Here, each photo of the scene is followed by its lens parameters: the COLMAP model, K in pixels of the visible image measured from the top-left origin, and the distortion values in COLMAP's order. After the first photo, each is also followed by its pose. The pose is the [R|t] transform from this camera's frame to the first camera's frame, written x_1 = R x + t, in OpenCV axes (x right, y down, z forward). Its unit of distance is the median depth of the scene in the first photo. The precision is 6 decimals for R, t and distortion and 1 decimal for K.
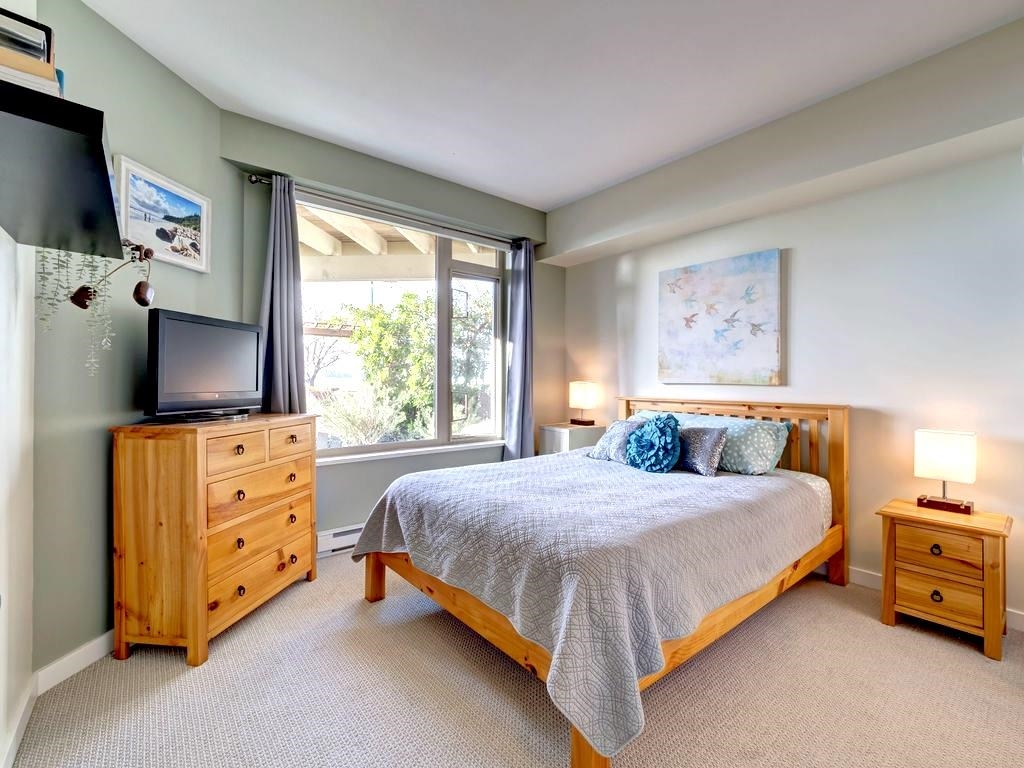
lens RADIAL K [[427.7, 0, 520.2], [0, 427.7, 377.7], [0, 0, 1]] dist [-0.008140, -0.000757]
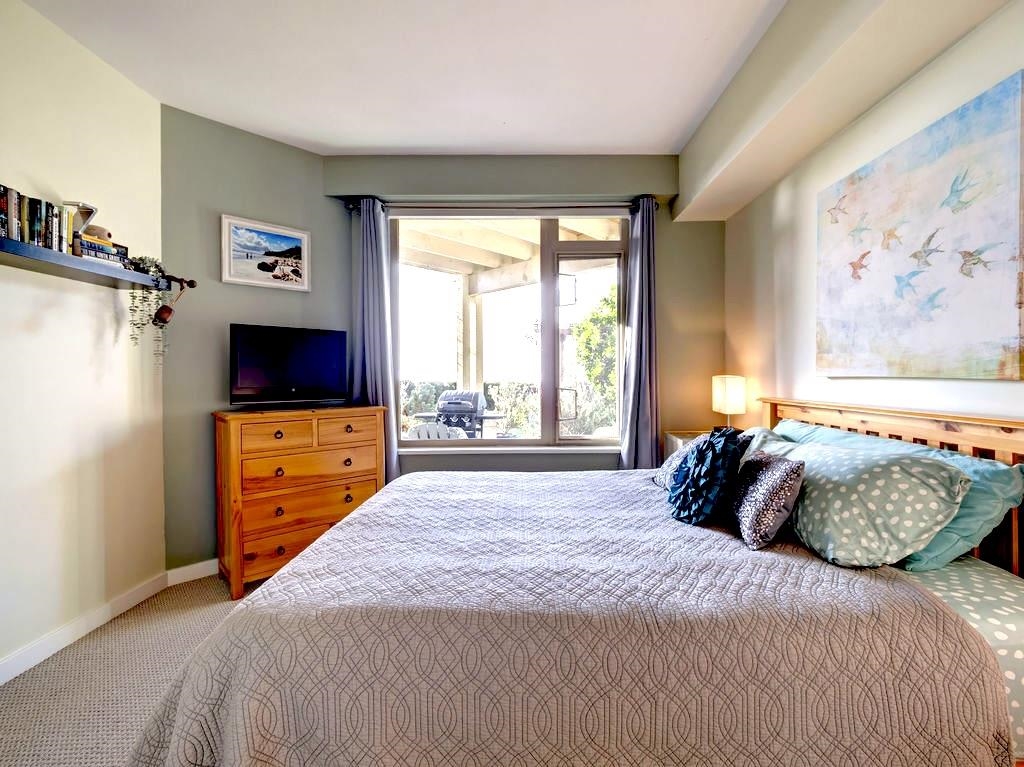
lens RADIAL K [[427.7, 0, 534.2], [0, 427.7, 382.4], [0, 0, 1]] dist [-0.008140, -0.000757]
pose [[0.795882, 0.000279, -0.605451, 0.440280], [0.013451, 0.999745, 0.018141, 0.005118], [0.605302, -0.022582, 0.795676, 0.318925]]
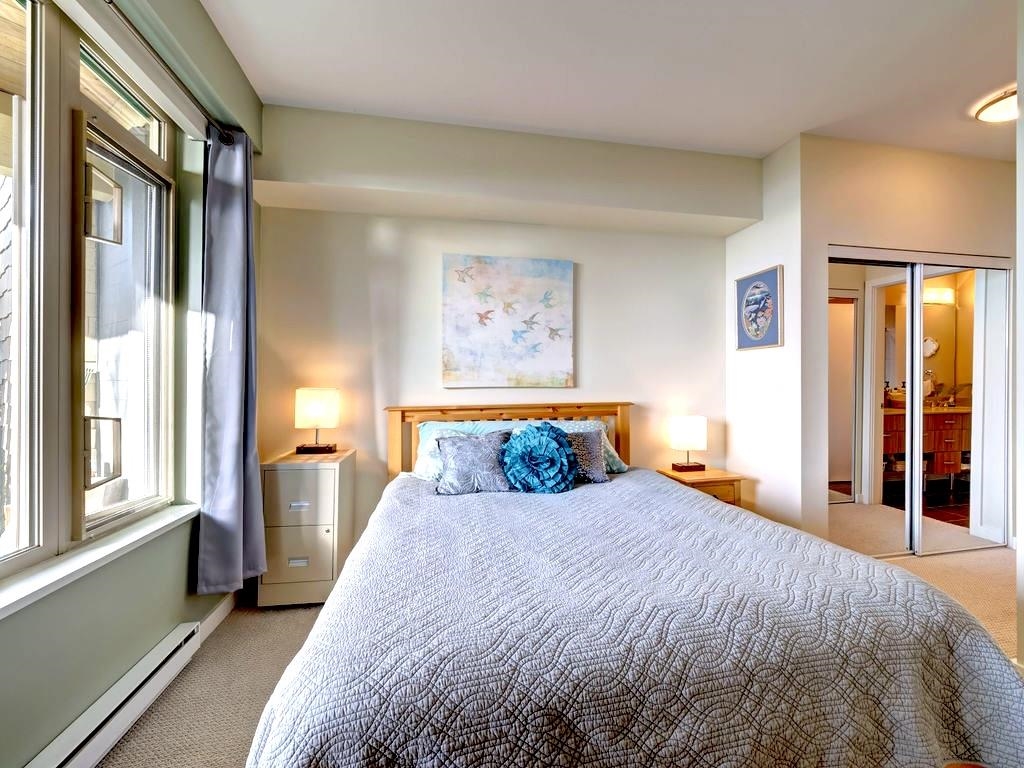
lens RADIAL K [[427.7, 0, 510.4], [0, 427.7, 385.0], [0, 0, 1]] dist [-0.008140, -0.000757]
pose [[0.490702, -0.010599, 0.871263, -0.397367], [0.004957, 0.999944, 0.009372, 0.001122], [-0.871313, -0.000280, 0.490727, 0.568121]]
